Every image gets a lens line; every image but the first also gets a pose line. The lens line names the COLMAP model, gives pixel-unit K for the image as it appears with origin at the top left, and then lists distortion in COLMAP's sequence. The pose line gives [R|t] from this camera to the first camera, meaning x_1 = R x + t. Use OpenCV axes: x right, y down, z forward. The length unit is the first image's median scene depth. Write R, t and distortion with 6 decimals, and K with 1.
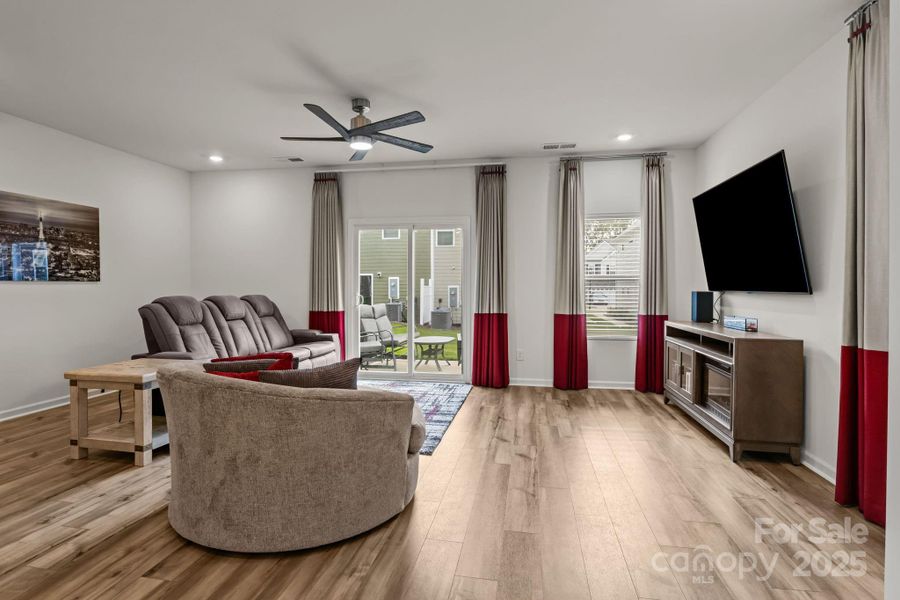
lens RADIAL K [[446.3, 0, 454.5], [0, 446.3, 291.1], [0, 0, 1]] dist [-0.002315, -0.005202]
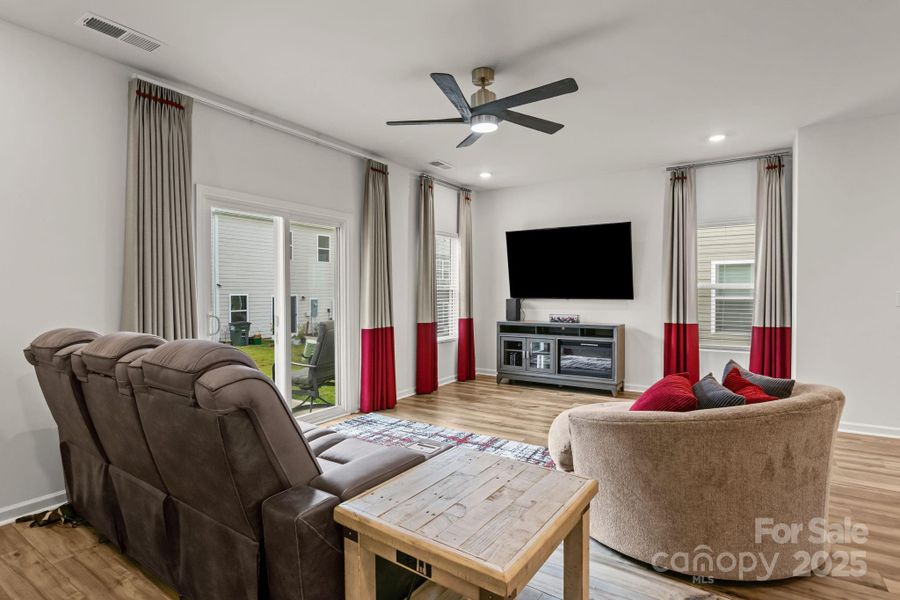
lens RADIAL K [[446.3, 0, 450.9], [0, 446.3, 298.4], [0, 0, 1]] dist [-0.002315, -0.005202]
pose [[0.395269, -0.020938, 0.918327, -0.713297], [0.014186, 0.999760, 0.016689, -0.022626], [-0.918456, 0.006431, 0.395471, 0.536511]]
